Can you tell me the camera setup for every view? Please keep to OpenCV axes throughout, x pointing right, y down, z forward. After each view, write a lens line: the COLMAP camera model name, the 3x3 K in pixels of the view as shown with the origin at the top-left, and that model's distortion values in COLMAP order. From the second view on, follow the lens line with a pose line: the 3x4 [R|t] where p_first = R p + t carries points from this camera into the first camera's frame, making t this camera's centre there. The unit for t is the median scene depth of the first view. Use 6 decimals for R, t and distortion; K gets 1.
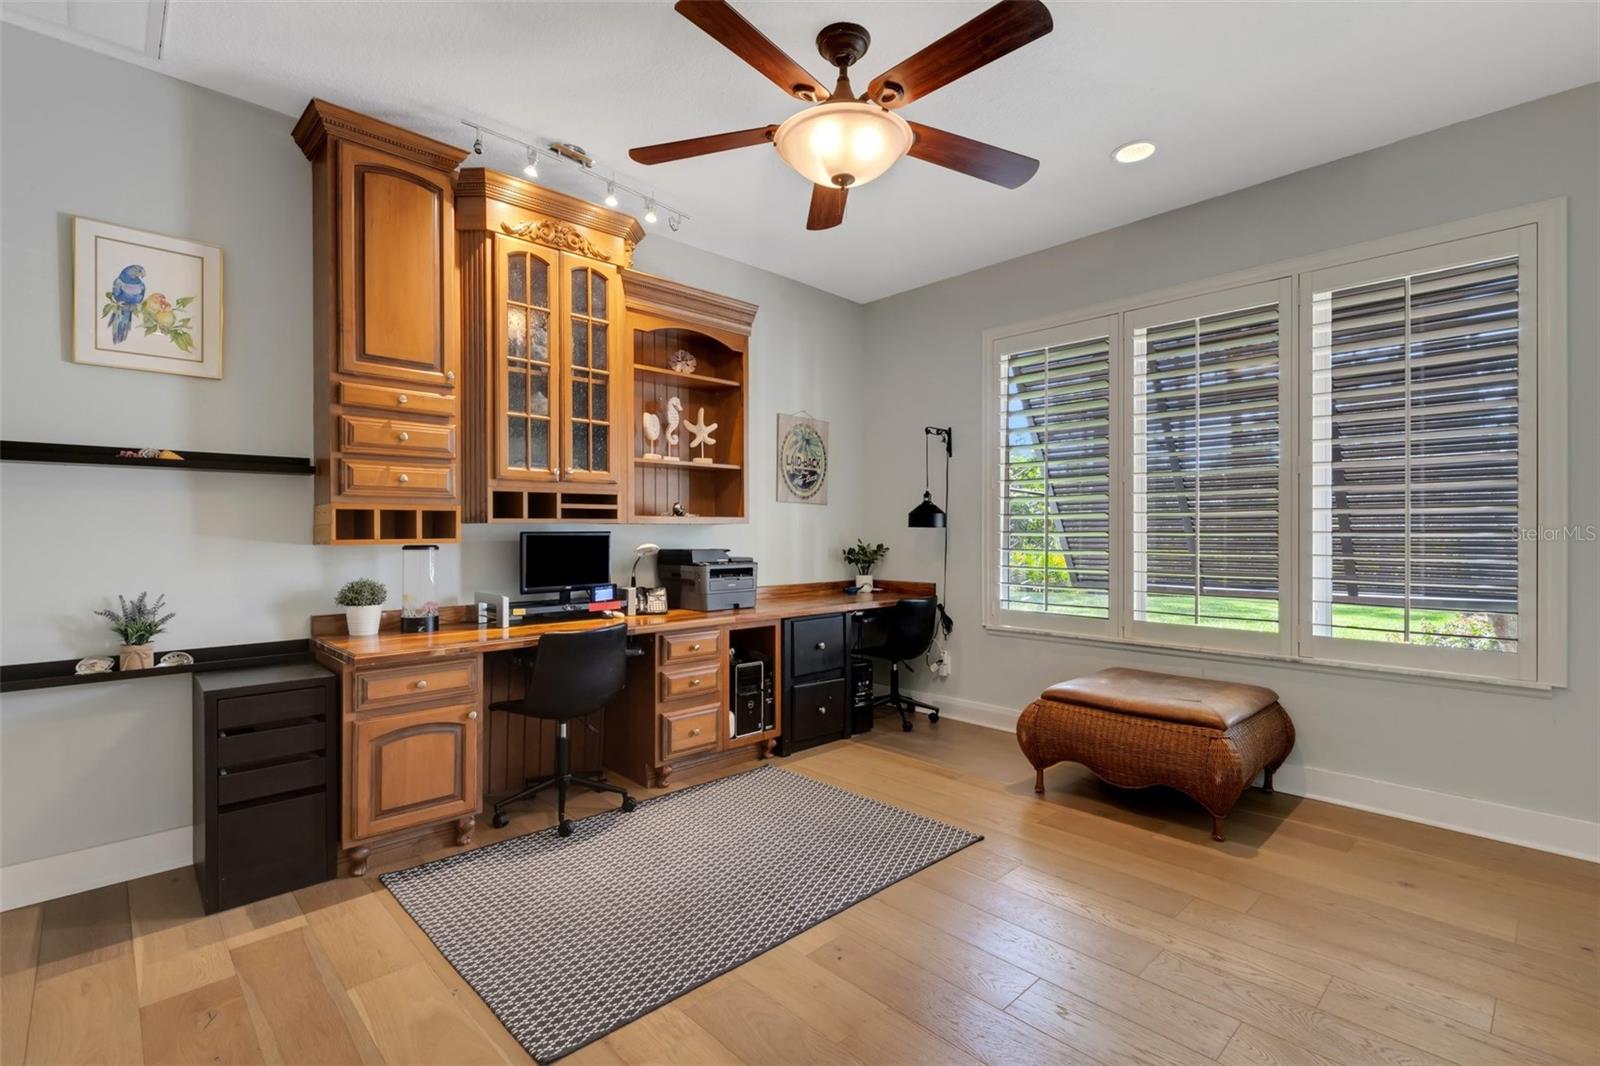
lens RADIAL K [[726.8, 0, 803.9], [0, 726.8, 531.6], [0, 0, 1]] dist [0.002060, 0.000278]
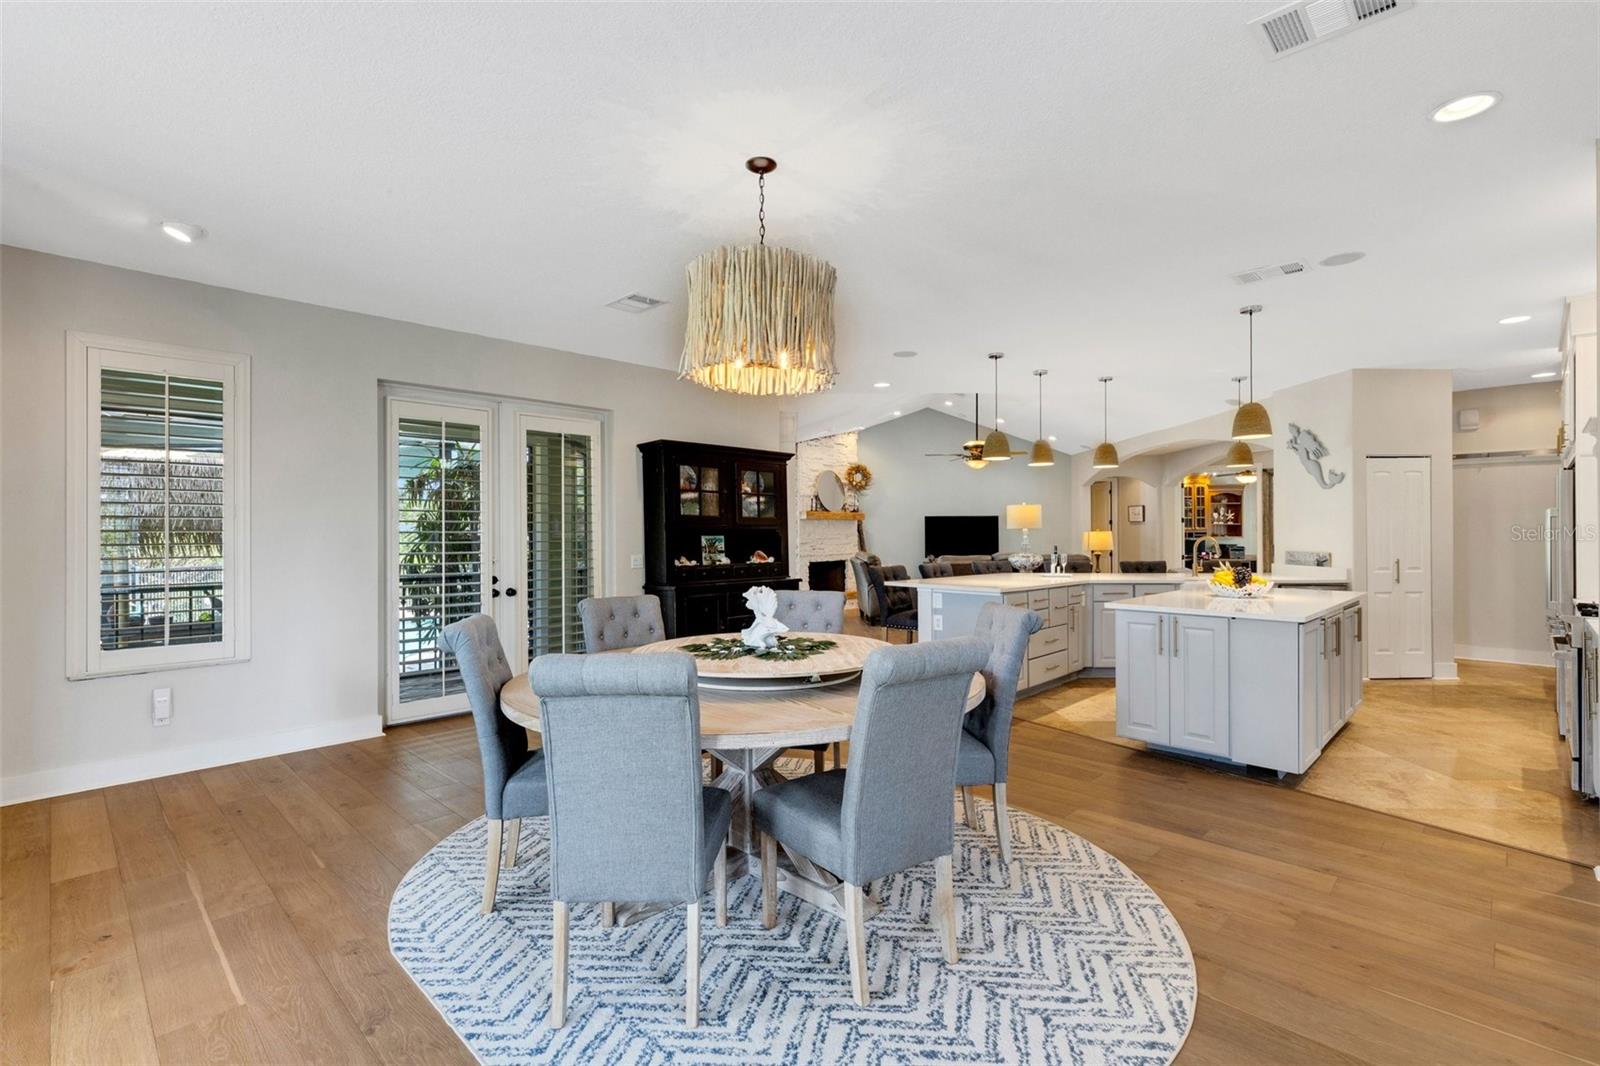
lens RADIAL K [[726.4, 0, 800.0], [0, 726.4, 533.0], [0, 0, 1]] dist [0.000287, -0.000228]
pose [[0.723250, -0.002109, -0.690583, 1.177840], [0.000302, 0.999996, -0.002739, -0.037931], [0.690586, 0.001772, 0.723248, -4.579016]]
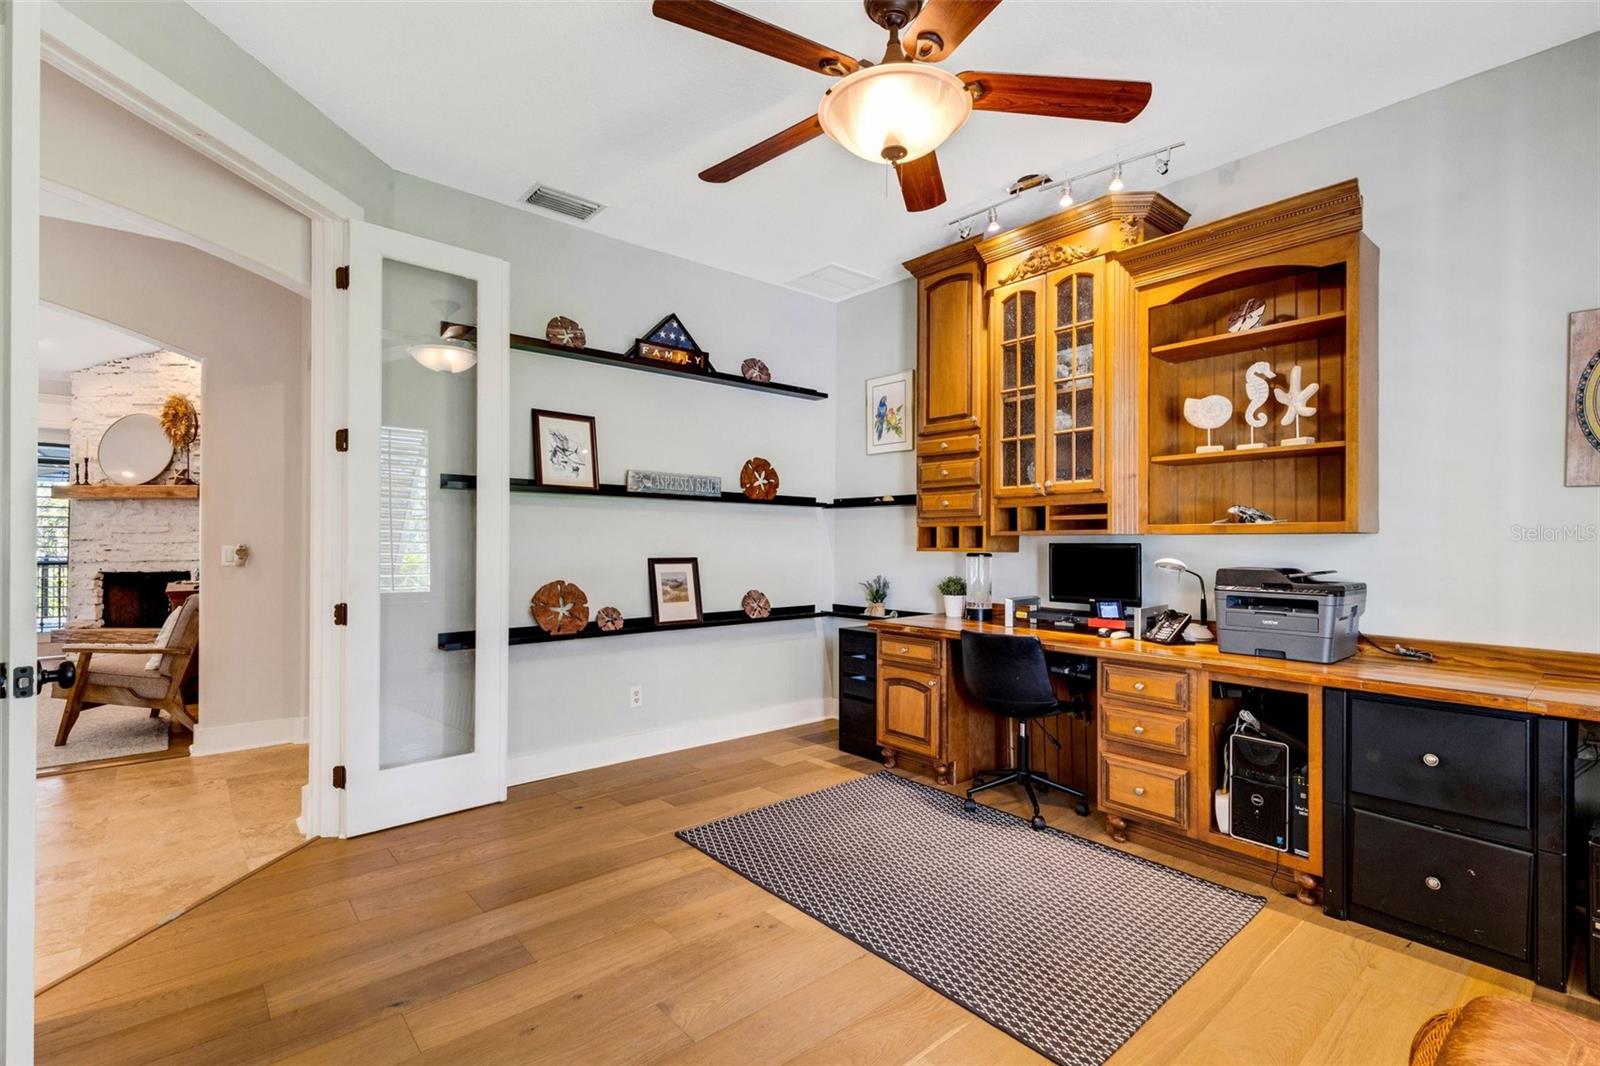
lens RADIAL K [[732.2, 0, 801.5], [0, 732.2, 539.5], [0, 0, 1]] dist [0.009197, -0.000717]
pose [[-0.055401, -0.002873, -0.998460, 0.736834], [-0.004986, 0.999984, -0.002600, -0.000344], [0.998452, 0.004834, -0.055414, 0.712891]]
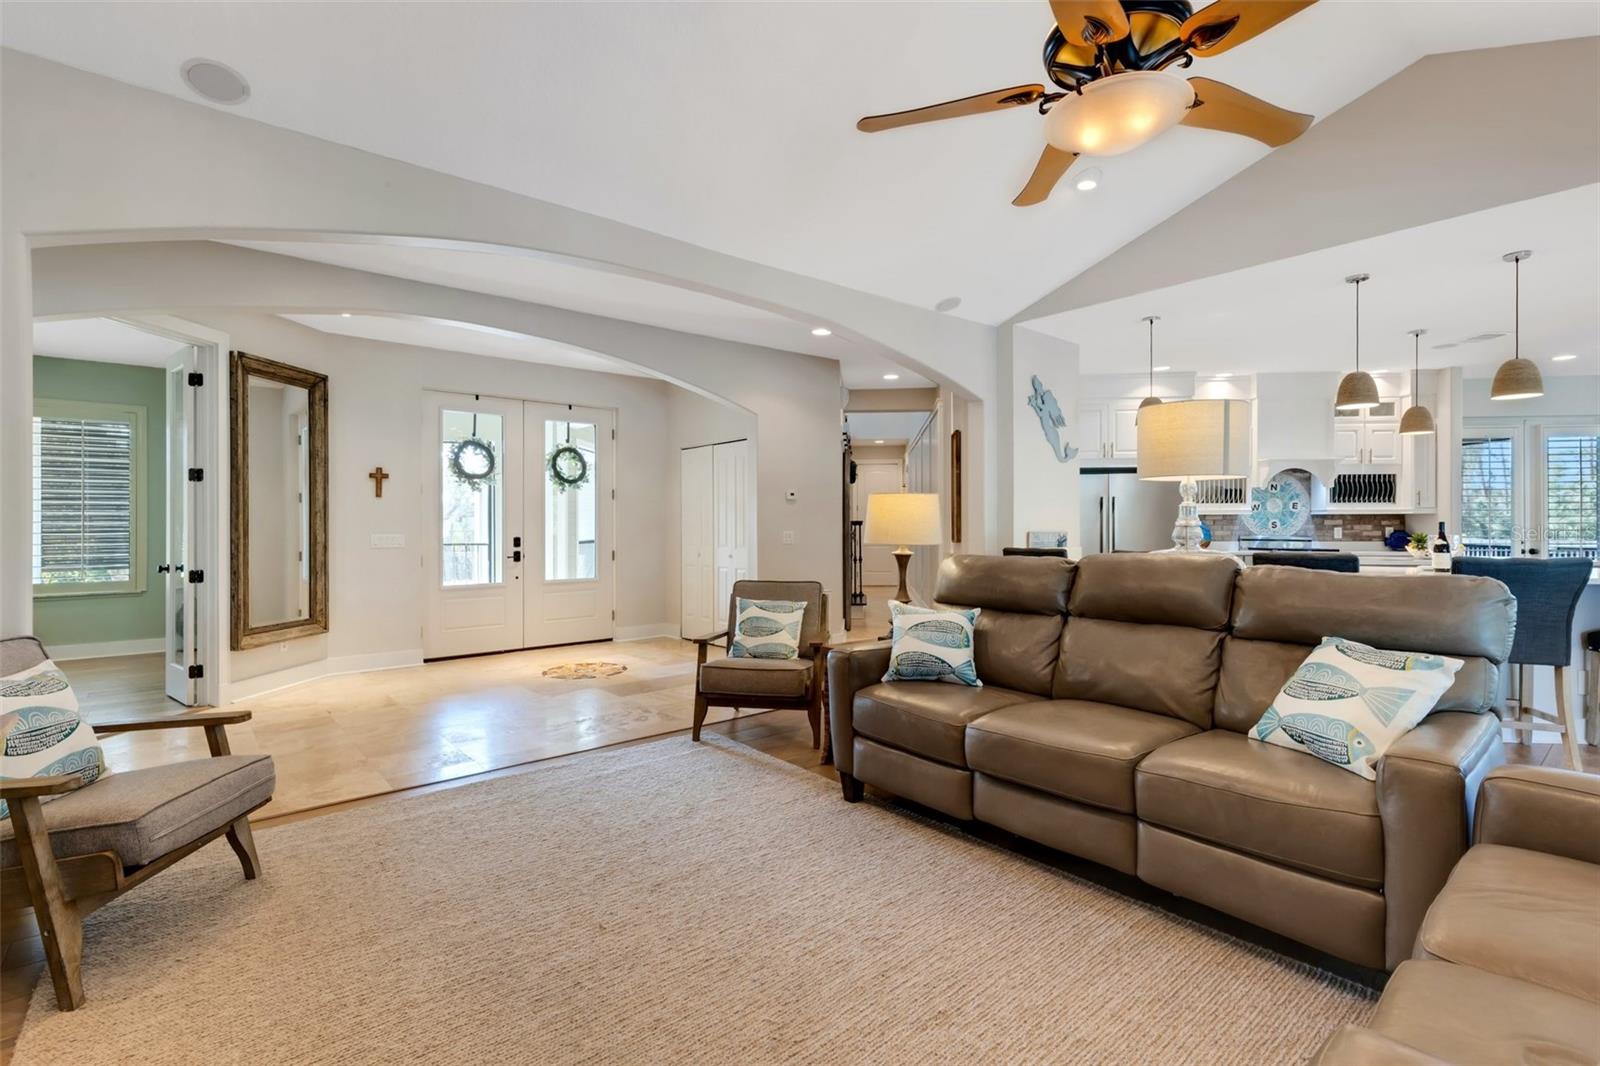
lens RADIAL K [[737.6, 0, 793.1], [0, 737.6, 525.7], [0, 0, 1]] dist [0.000207, 0.000579]
pose [[0.076382, -0.002214, 0.997076, -1.269207], [0.004991, 0.999986, 0.001838, -0.008818], [-0.997066, 0.004836, 0.076392, -1.314467]]
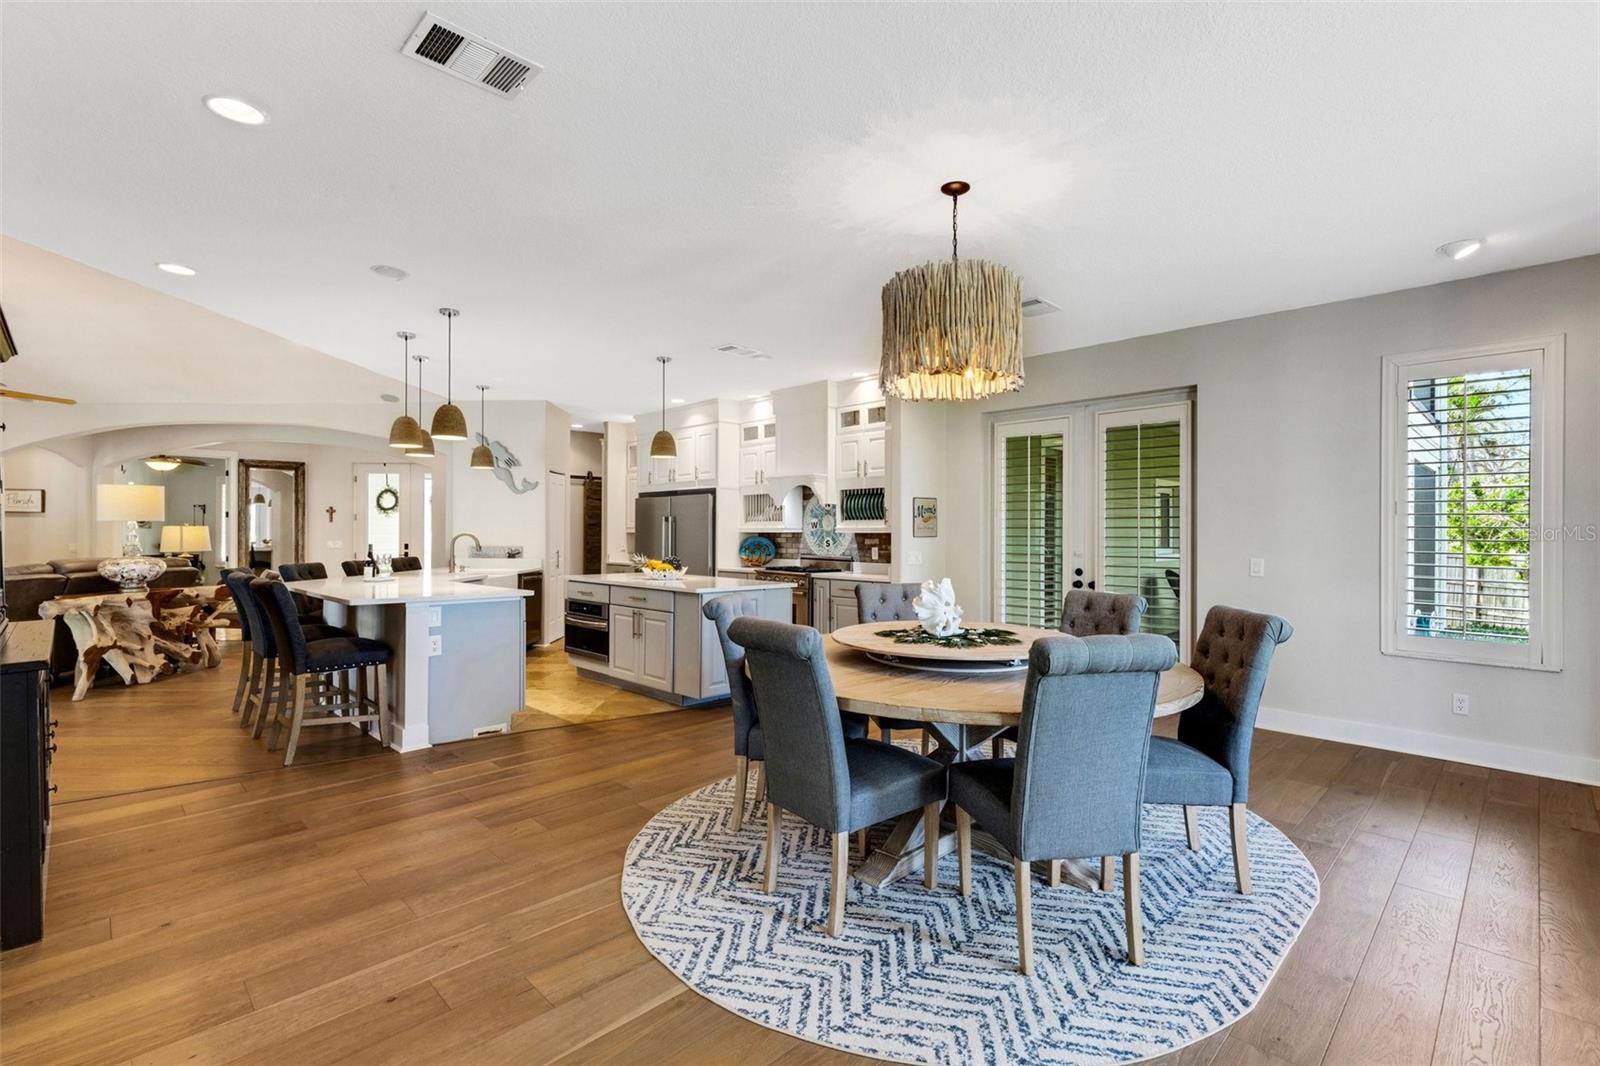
lens RADIAL K [[736.5, 0, 801.2], [0, 736.5, 532.1], [0, 0, 1]] dist [0.002610, 0.000017]
pose [[0.704364, 0.001119, 0.709838, -0.358302], [-0.000563, 0.999999, -0.001018, -0.034229], [-0.709838, 0.000317, 0.704364, -4.508061]]
